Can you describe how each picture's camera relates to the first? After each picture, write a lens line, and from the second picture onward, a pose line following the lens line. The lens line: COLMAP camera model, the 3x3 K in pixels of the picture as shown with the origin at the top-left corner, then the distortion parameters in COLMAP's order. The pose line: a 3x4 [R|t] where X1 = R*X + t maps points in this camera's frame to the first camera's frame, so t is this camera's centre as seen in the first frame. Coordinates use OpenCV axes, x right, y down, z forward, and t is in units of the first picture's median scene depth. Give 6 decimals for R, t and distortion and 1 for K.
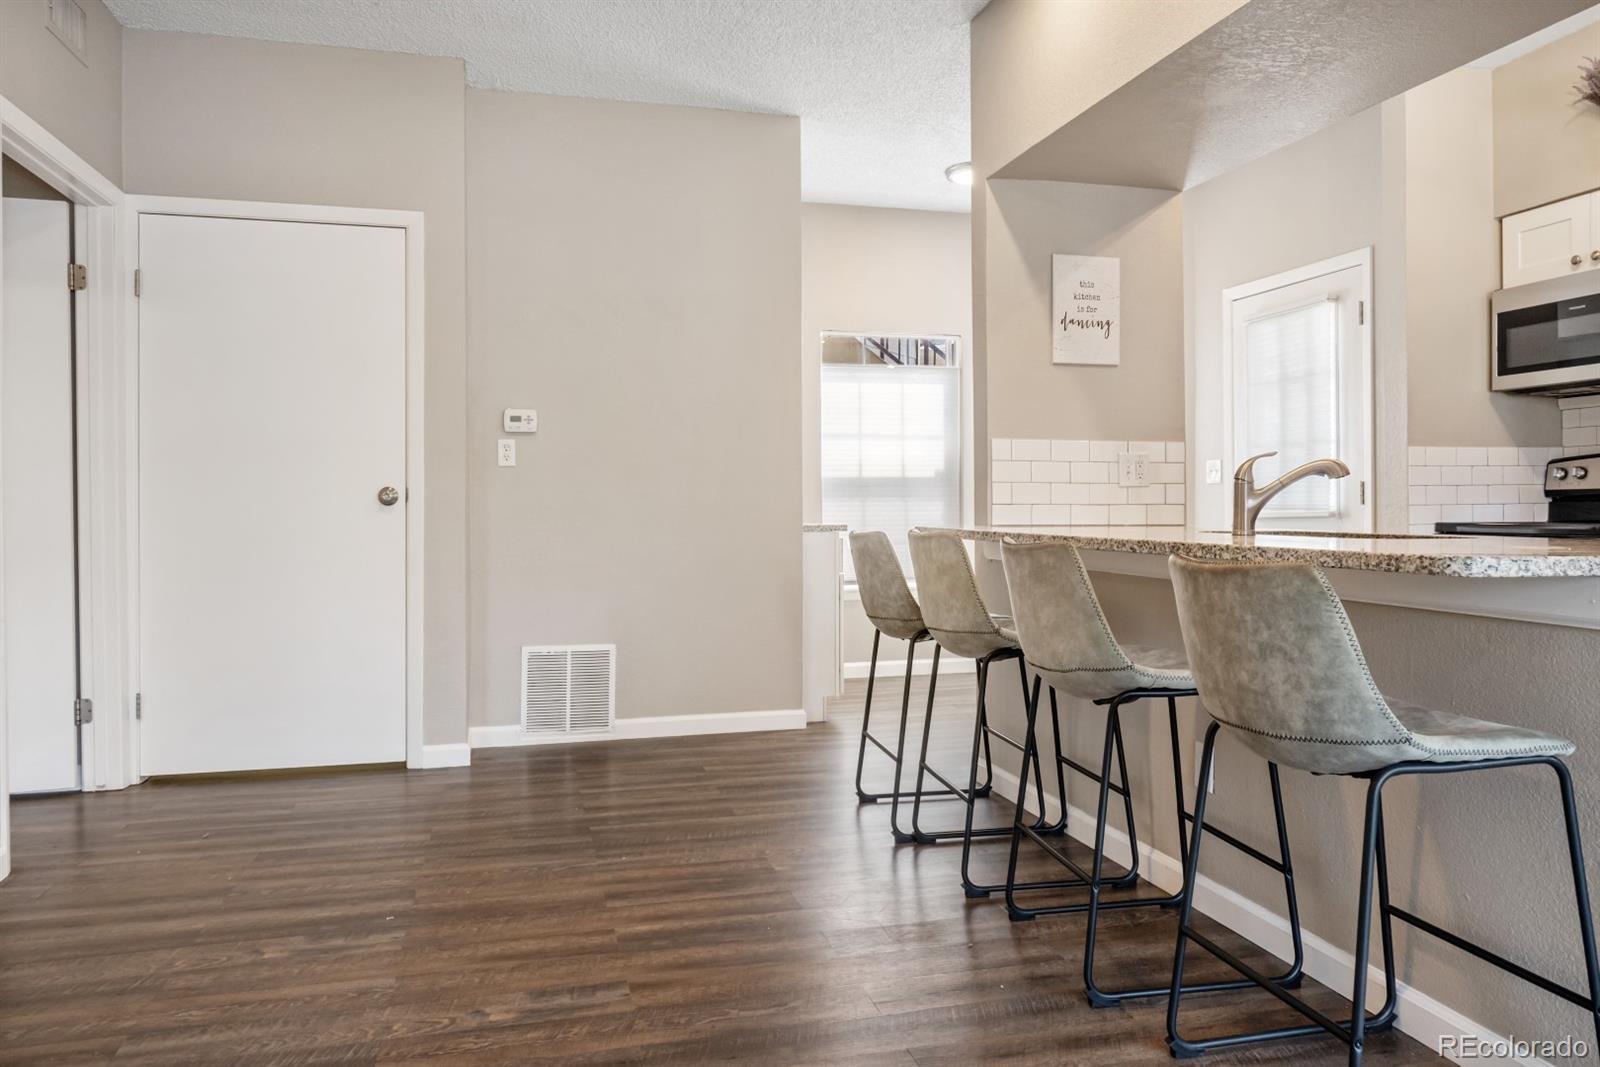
lens RADIAL K [[1109.5, 0, 827.0], [0, 1109.5, 500.1], [0, 0, 1]] dist [-0.009161, 0.002431]
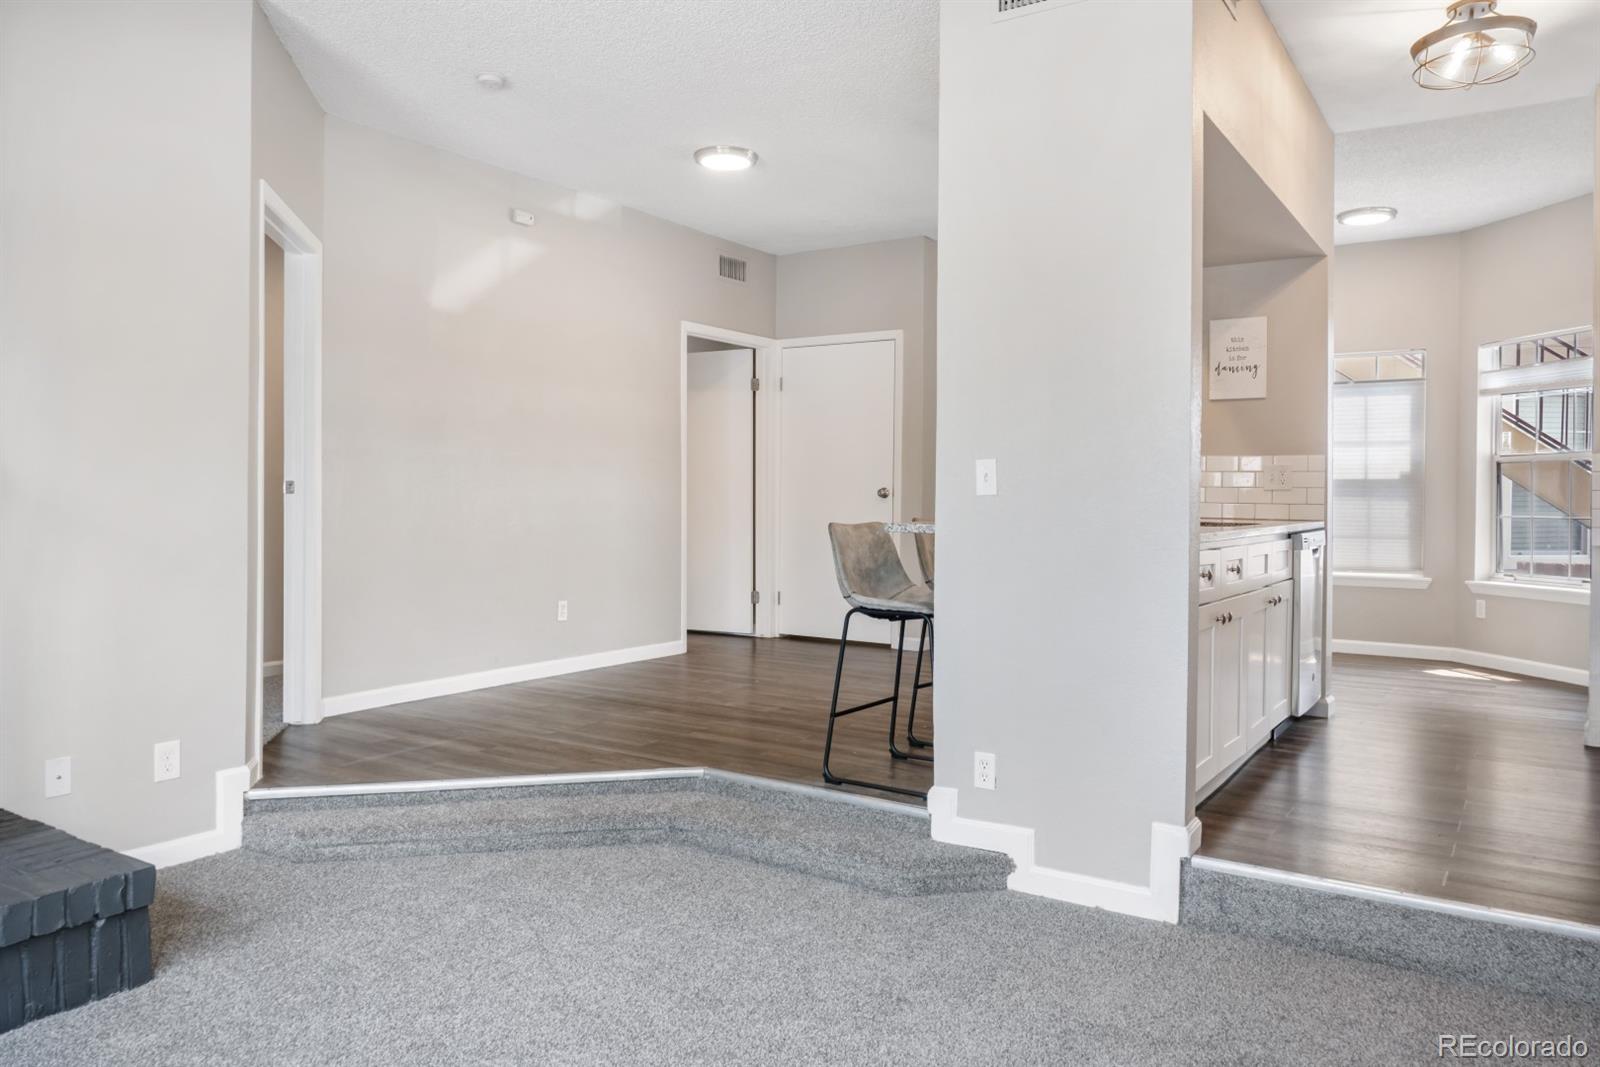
lens RADIAL K [[1109.5, 0, 808.8], [0, 1109.5, 533.5], [0, 0, 1]] dist [-0.009161, 0.002431]
pose [[0.680243, 0.030956, -0.732333, 0.873649], [-0.008716, 0.999379, 0.034148, 0.001965], [0.732935, -0.016847, 0.680090, -0.316037]]
